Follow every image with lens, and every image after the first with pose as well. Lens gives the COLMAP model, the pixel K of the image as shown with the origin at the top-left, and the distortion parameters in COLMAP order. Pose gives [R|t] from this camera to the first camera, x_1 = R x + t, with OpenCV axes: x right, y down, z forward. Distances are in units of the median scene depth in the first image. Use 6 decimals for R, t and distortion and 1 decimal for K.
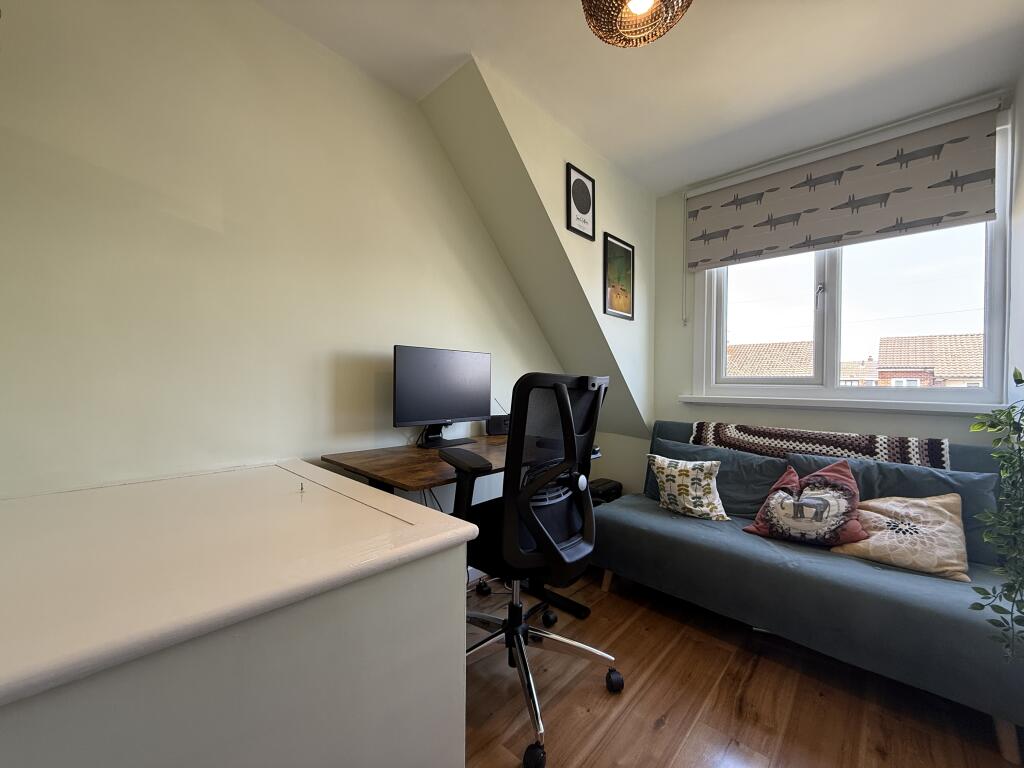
lens RADIAL K [[407.6, 0, 508.5], [0, 407.6, 384.0], [0, 0, 1]] dist [-0.000007, 0.000016]
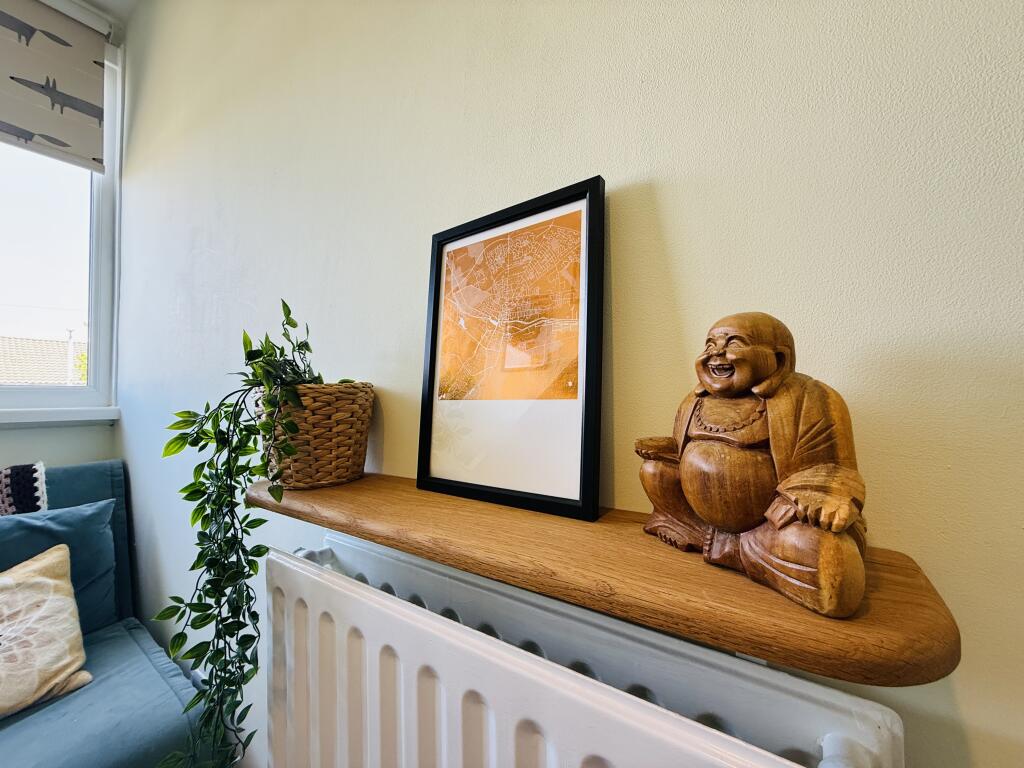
lens RADIAL K [[407.6, 0, 508.5], [0, 407.6, 384.0], [0, 0, 1]] dist [-0.000007, 0.000016]
pose [[-0.146444, 0.011931, 0.989147, 0.312160], [0.006577, 0.999917, -0.011087, 0.019674], [-0.989197, 0.004882, -0.146510, 0.351850]]
